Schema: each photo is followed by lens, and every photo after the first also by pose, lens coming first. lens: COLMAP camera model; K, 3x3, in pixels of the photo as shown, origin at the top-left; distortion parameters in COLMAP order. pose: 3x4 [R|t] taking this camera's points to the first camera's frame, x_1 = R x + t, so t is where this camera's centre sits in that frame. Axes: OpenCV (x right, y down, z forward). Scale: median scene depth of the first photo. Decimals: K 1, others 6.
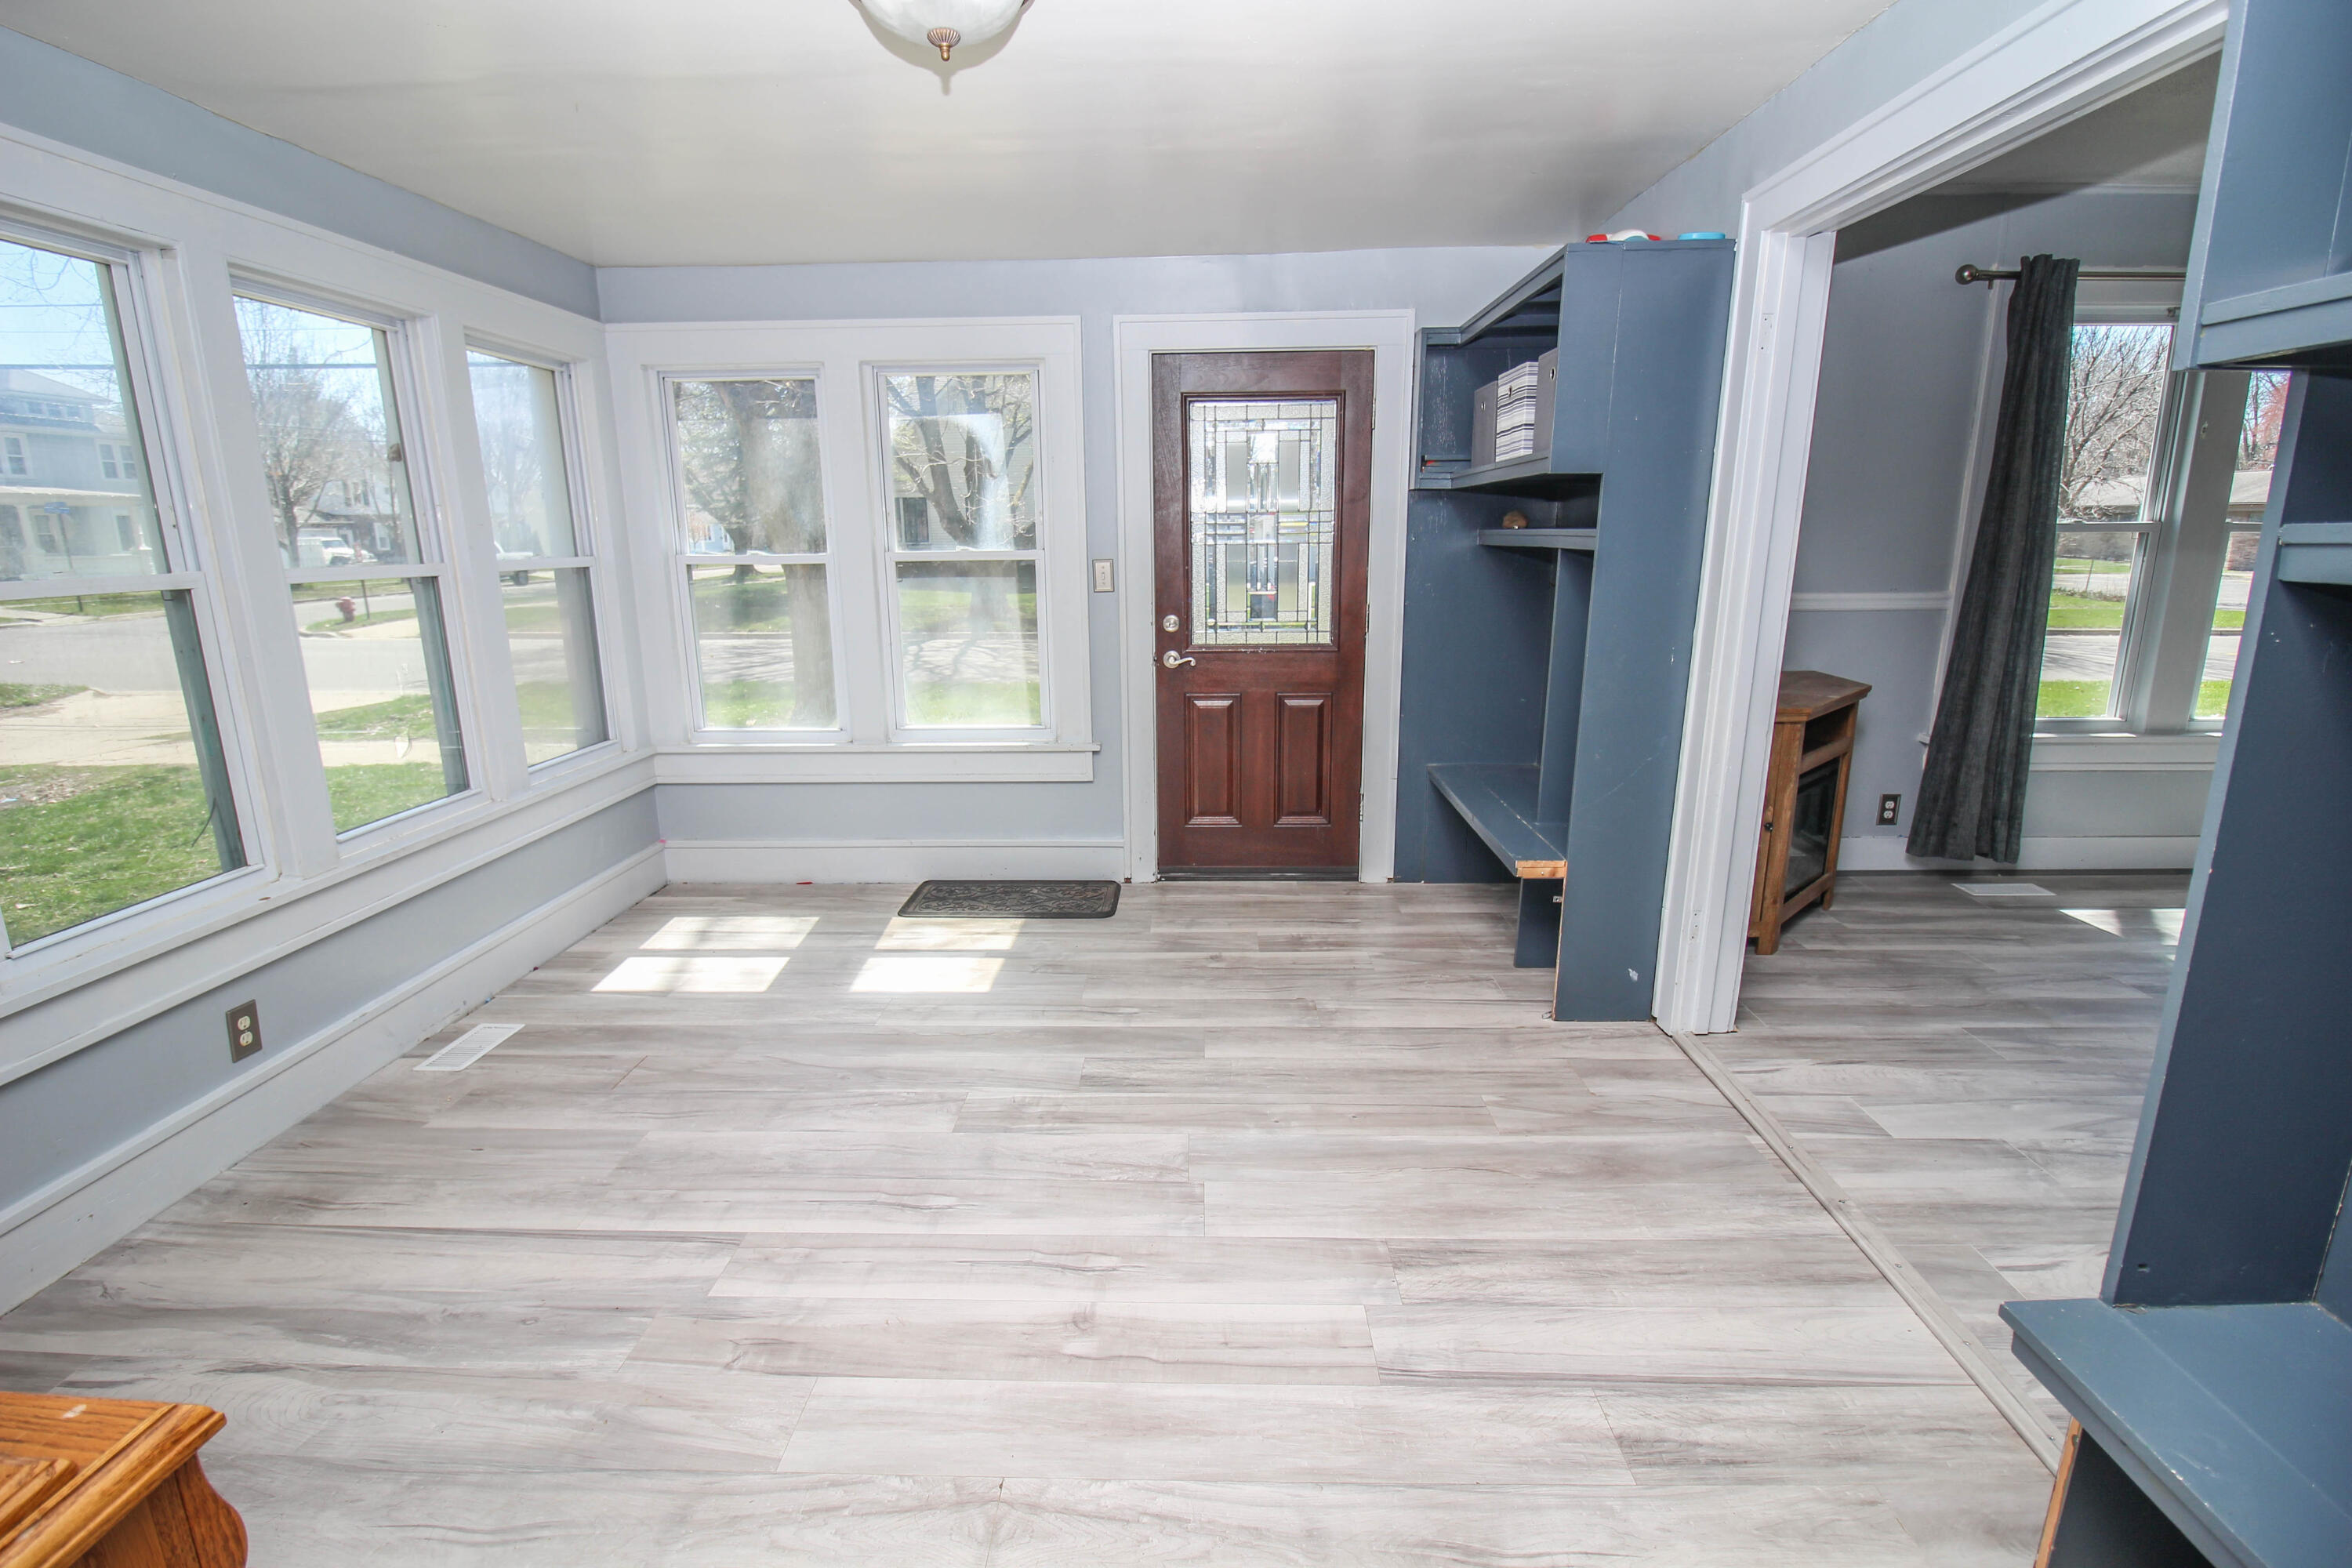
lens RADIAL K [[1096.7, 0, 1167.3], [0, 1096.7, 781.4], [0, 0, 1]] dist [-0.000256, -0.012137]
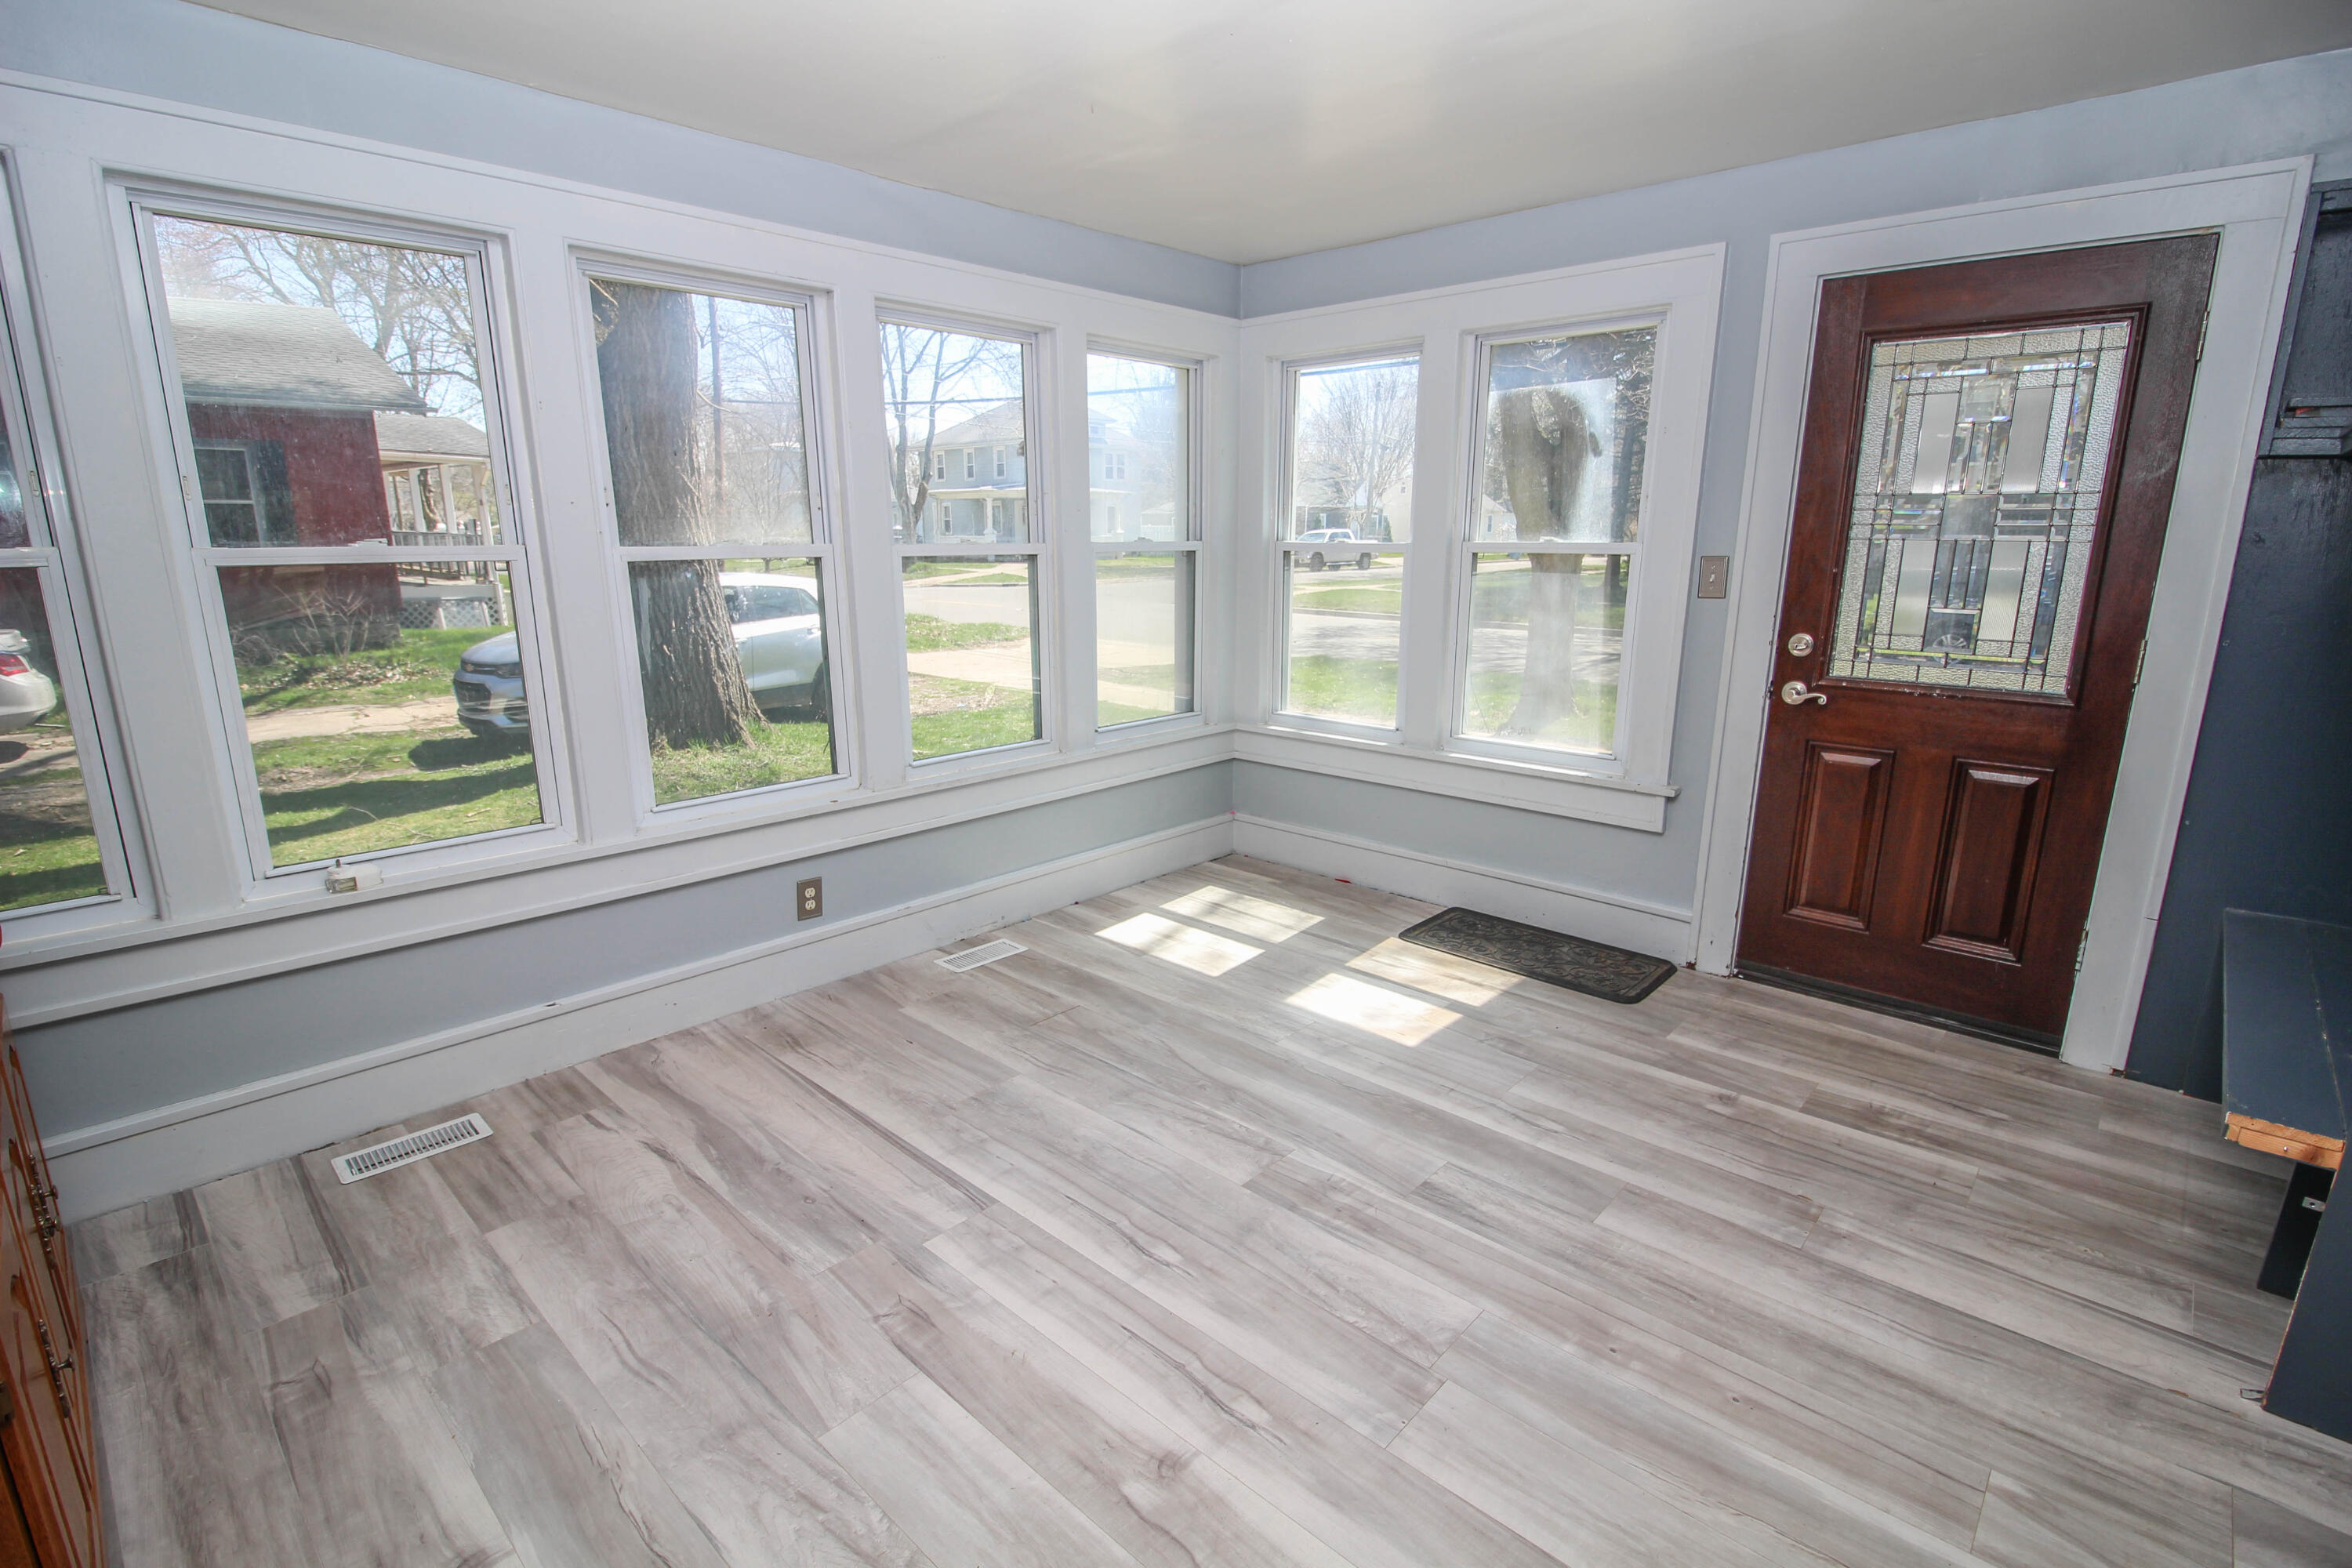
lens RADIAL K [[1096.7, 0, 1163.6], [0, 1096.7, 791.2], [0, 0, 1]] dist [-0.000256, -0.012137]
pose [[0.750937, 0.163132, -0.639907, 0.200972], [-0.152724, 0.985639, 0.072046, -0.039521], [0.642471, 0.043627, 0.765067, 0.184331]]
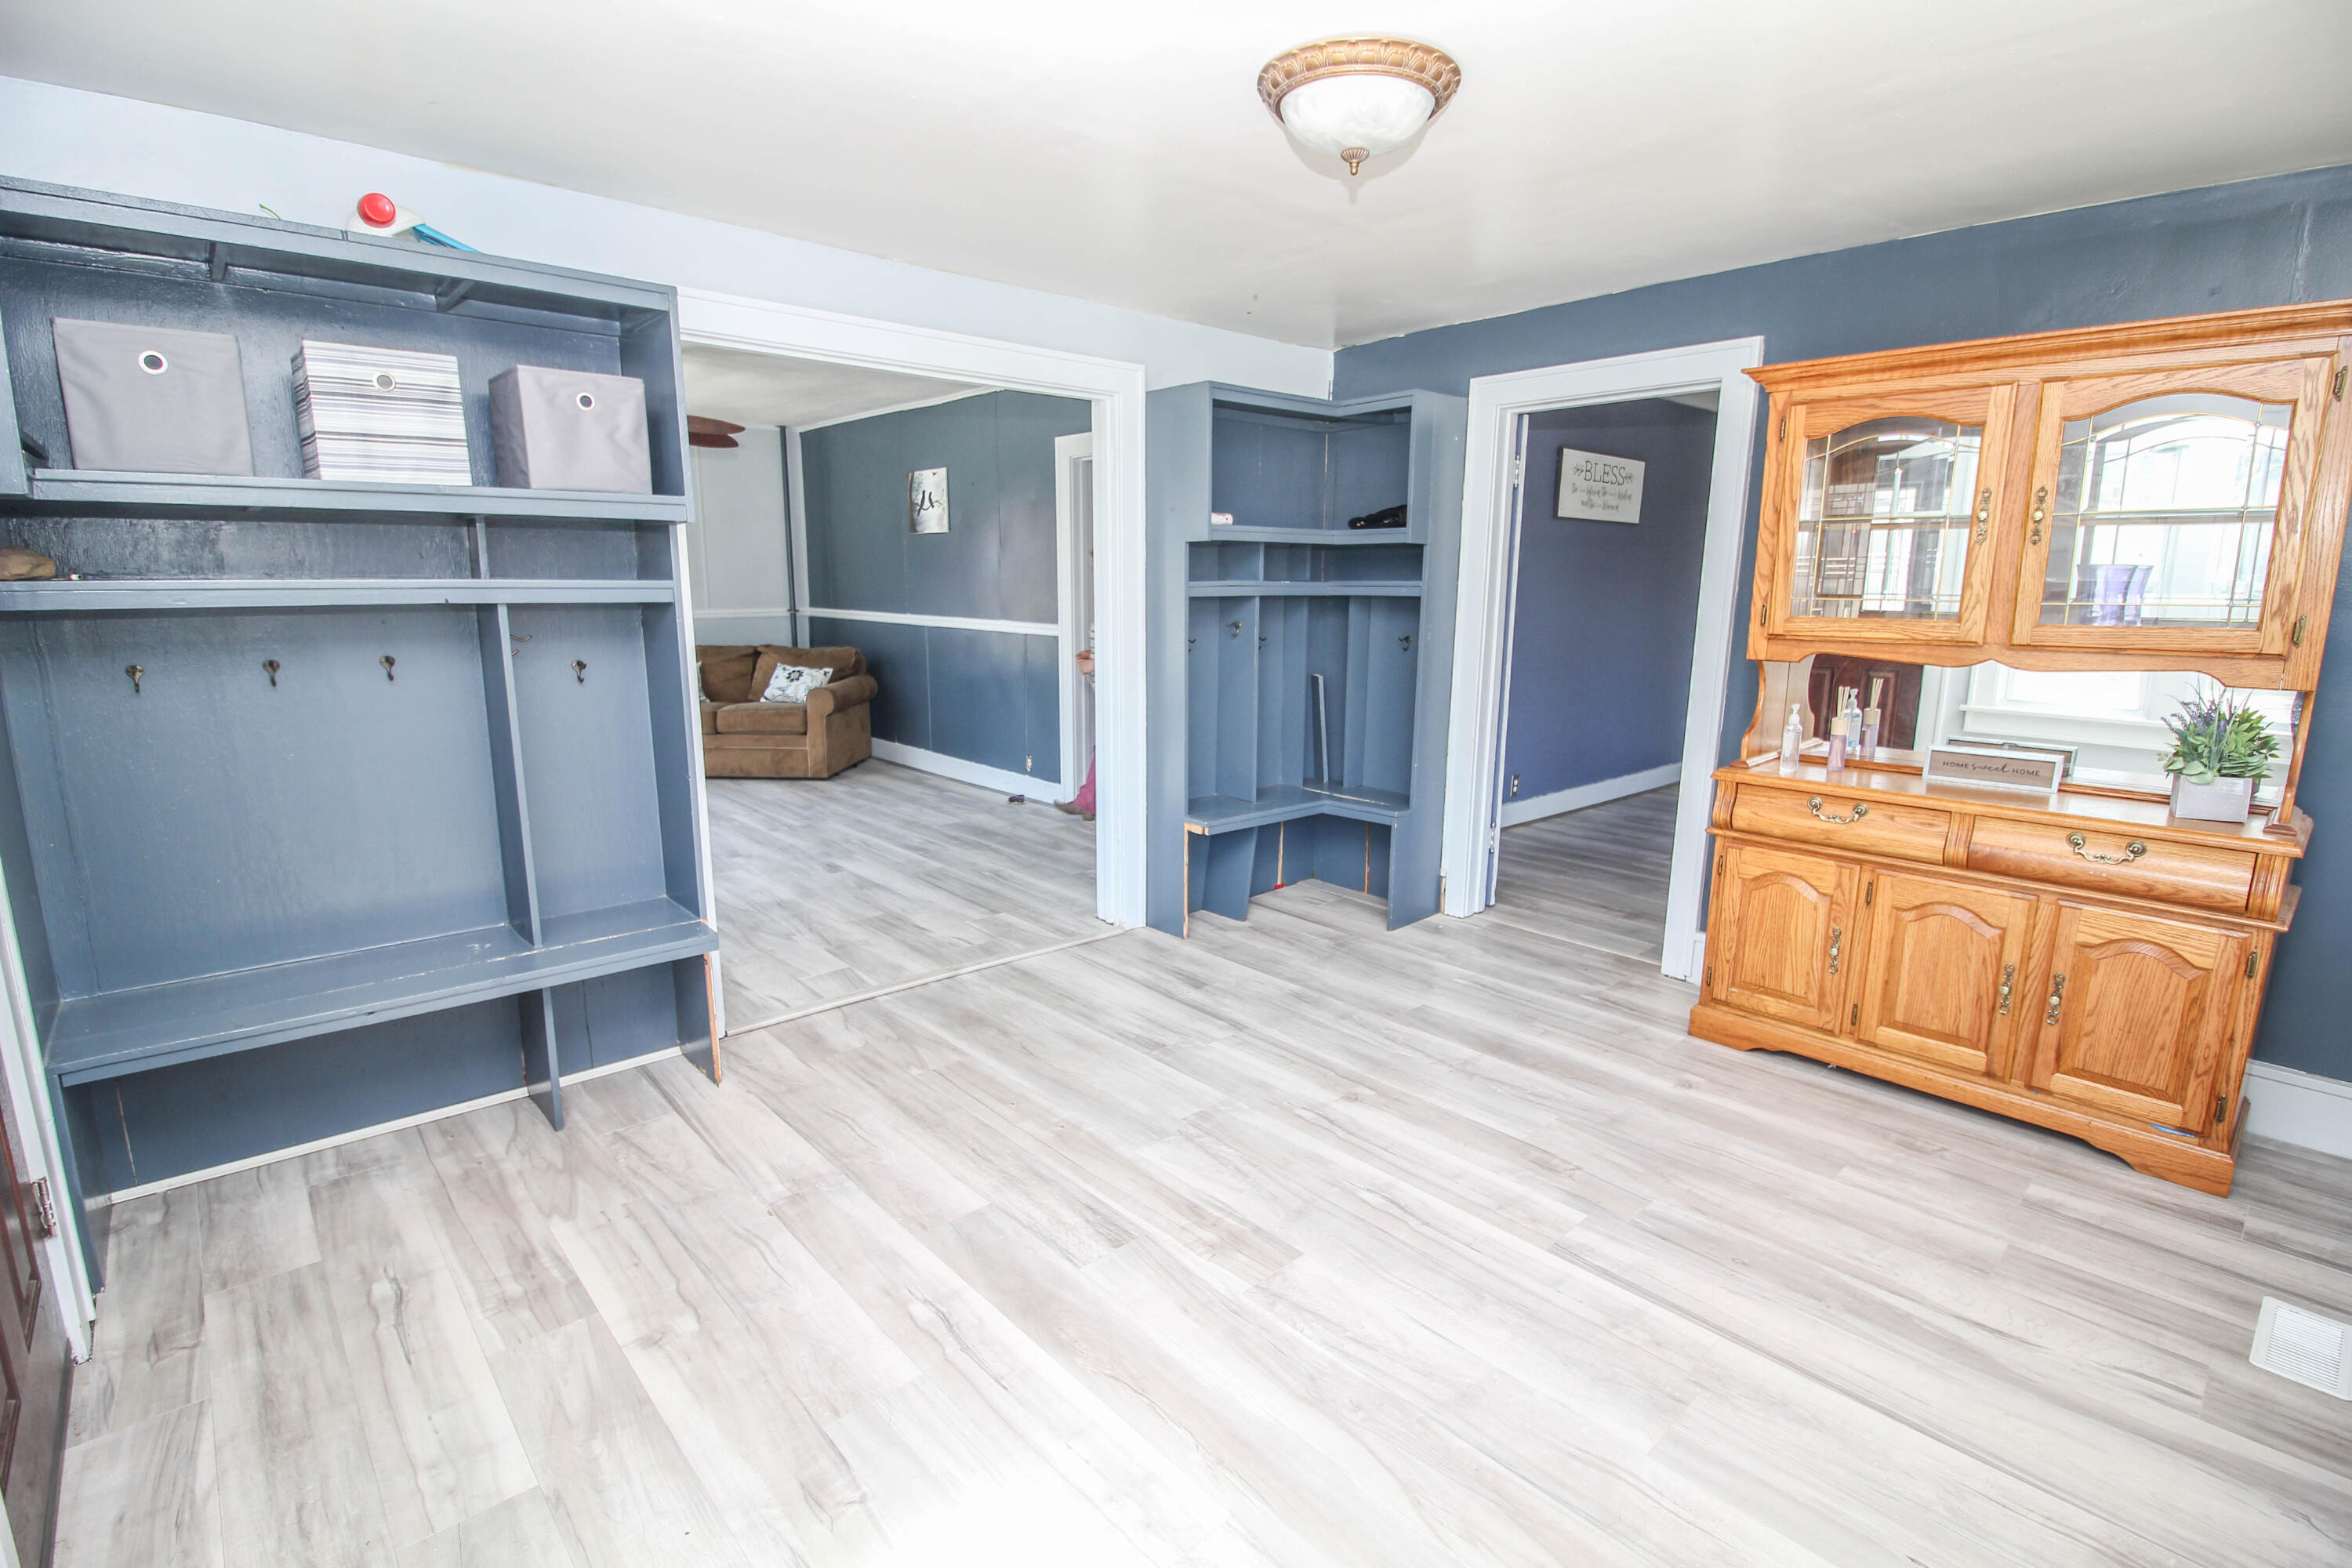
lens RADIAL K [[1096.7, 0, 1165.1], [0, 1096.7, 778.8], [0, 0, 1]] dist [-0.000256, -0.012137]
pose [[-0.693951, -0.125402, 0.709018, -0.504378], [0.158364, 0.934021, 0.320197, -0.246845], [-0.702391, 0.334484, -0.628305, 1.087394]]
